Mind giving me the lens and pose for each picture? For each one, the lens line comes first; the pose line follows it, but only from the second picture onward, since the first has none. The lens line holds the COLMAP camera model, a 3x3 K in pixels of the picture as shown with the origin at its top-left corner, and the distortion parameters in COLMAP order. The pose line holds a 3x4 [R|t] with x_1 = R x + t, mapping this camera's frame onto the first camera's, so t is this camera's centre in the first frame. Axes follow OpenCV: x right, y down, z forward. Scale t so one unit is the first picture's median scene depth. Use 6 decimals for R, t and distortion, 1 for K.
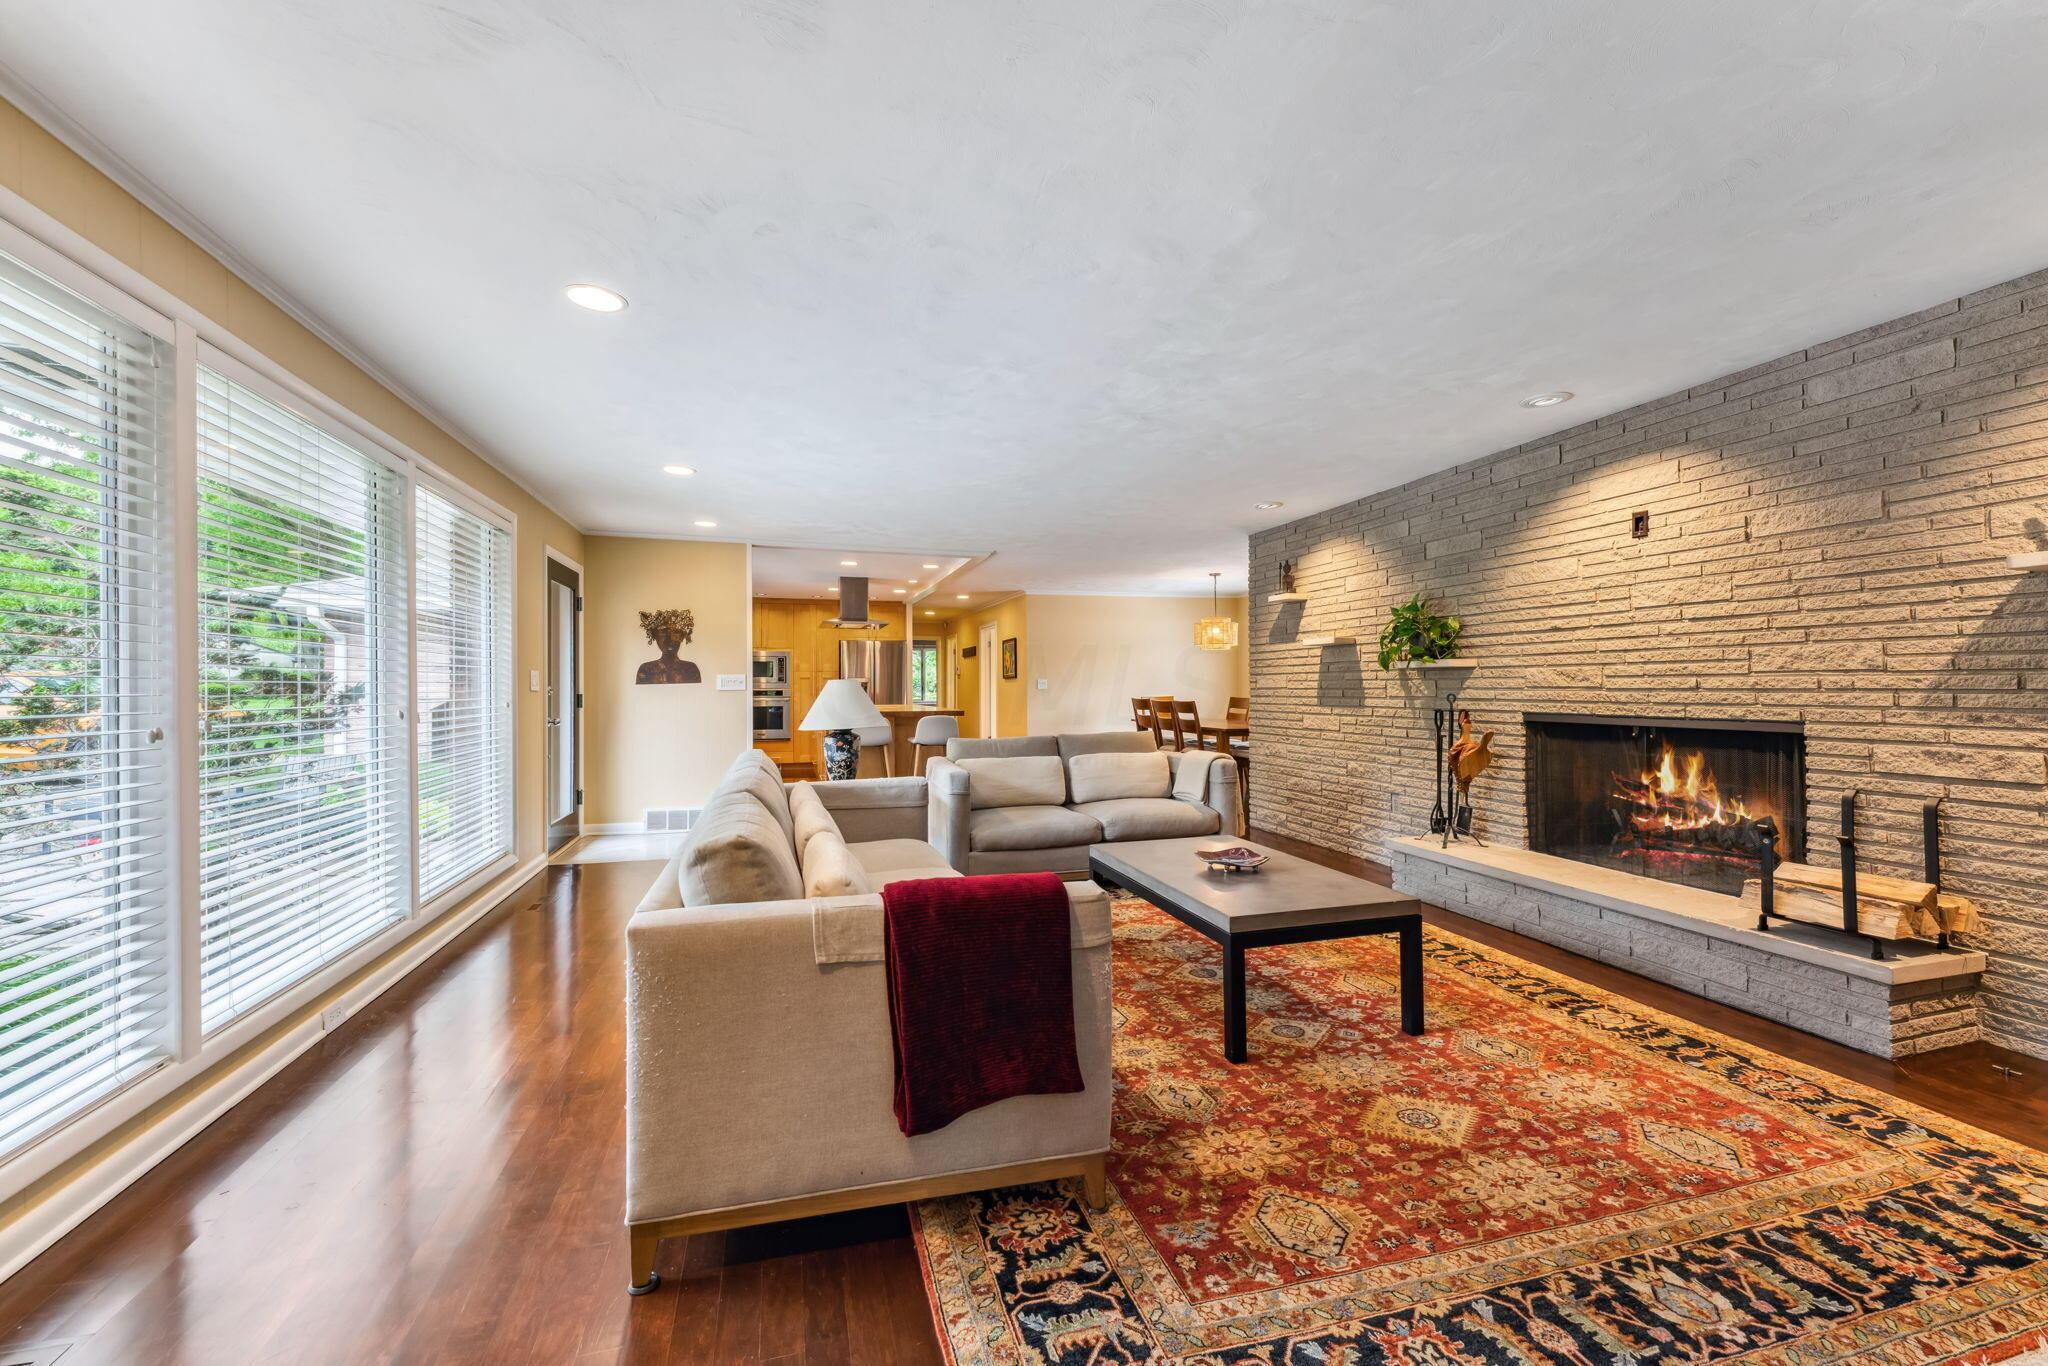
lens RADIAL K [[816.7, 0, 1026.7], [0, 816.7, 692.4], [0, 0, 1]] dist [-0.000780, -0.000127]
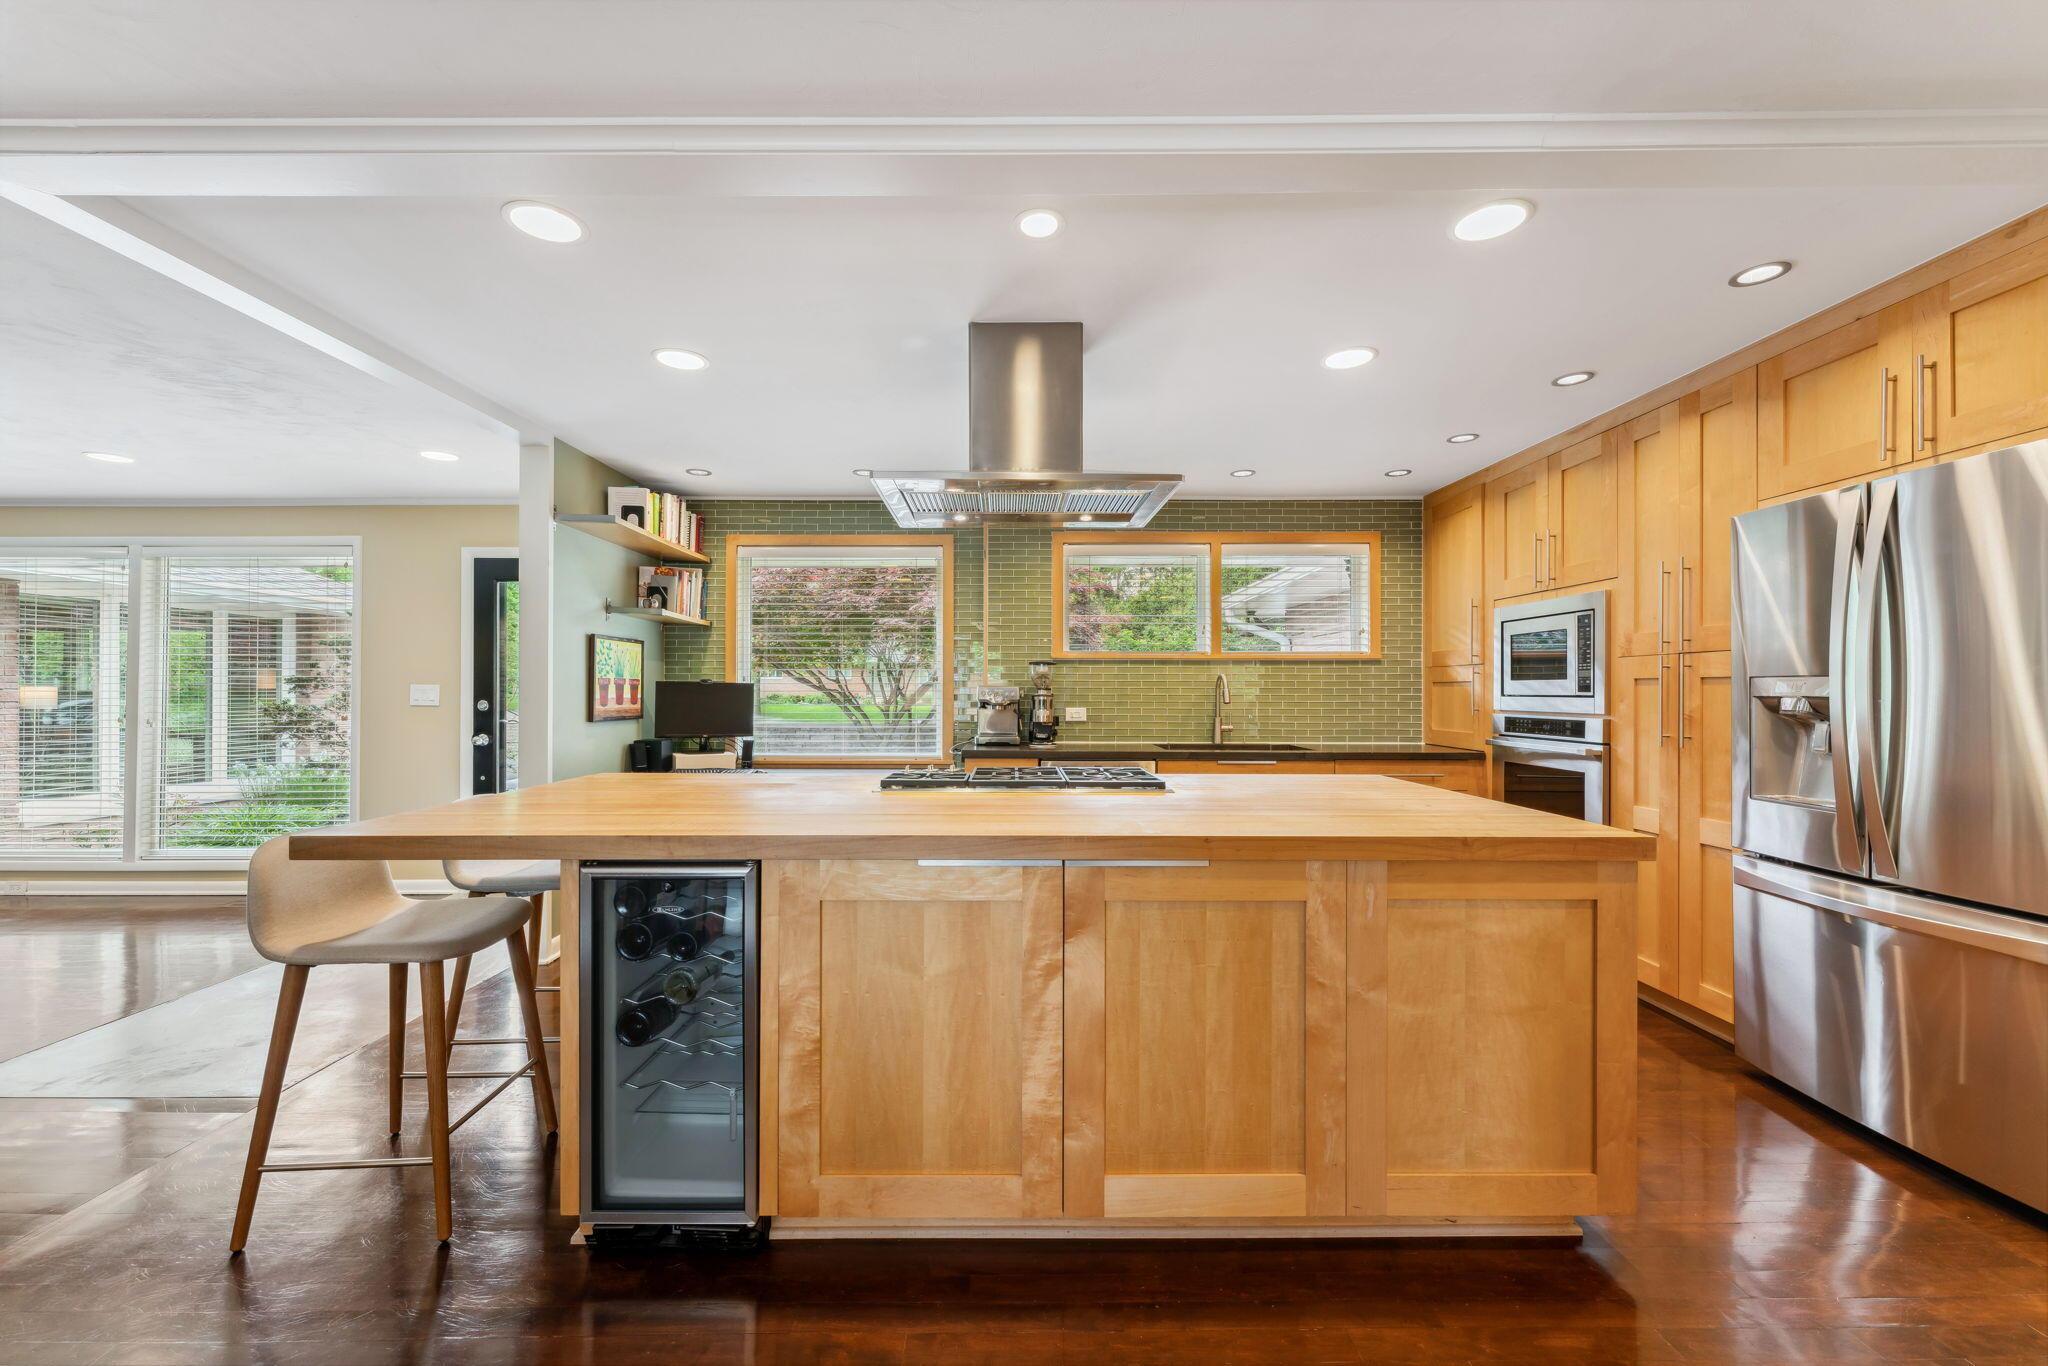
lens RADIAL K [[816.7, 0, 1026.7], [0, 816.7, 692.4], [0, 0, 1]] dist [-0.000780, -0.000127]
pose [[-0.284335, 0.000617, -0.958725, 0.242943], [-0.009781, 0.999946, 0.003544, -0.053110], [0.958675, 0.010385, -0.284314, 3.787284]]
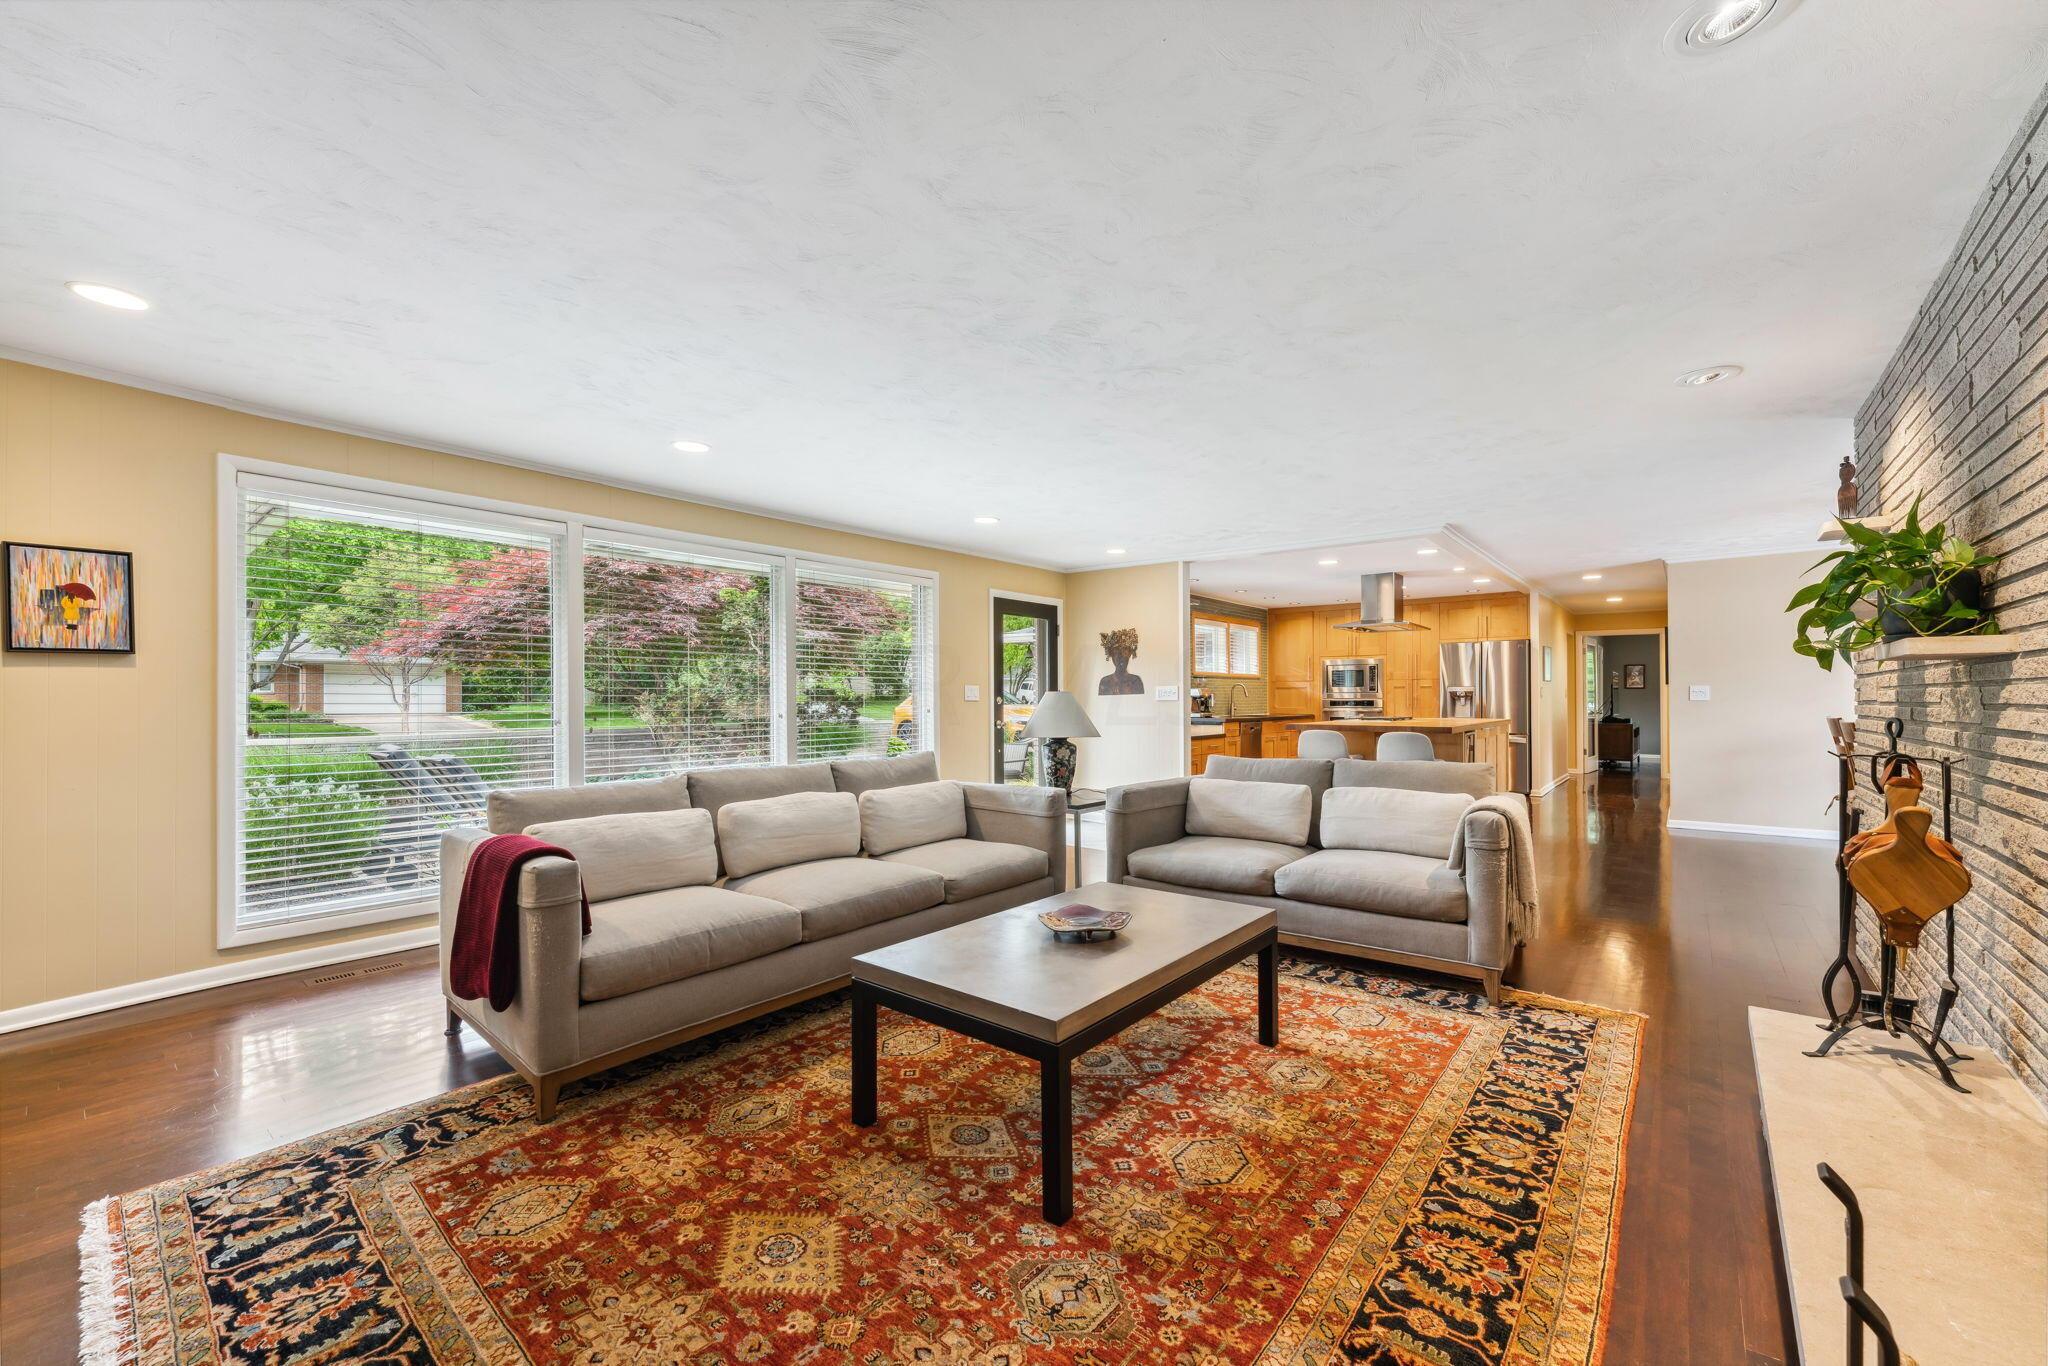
lens RADIAL K [[816.7, 0, 1026.7], [0, 816.7, 692.4], [0, 0, 1]] dist [-0.000780, -0.000127]
pose [[0.564930, -0.003507, -0.825131, 1.057885], [-0.006371, 0.999943, -0.008612, -0.008147], [0.825114, 0.010123, 0.564875, 0.623708]]
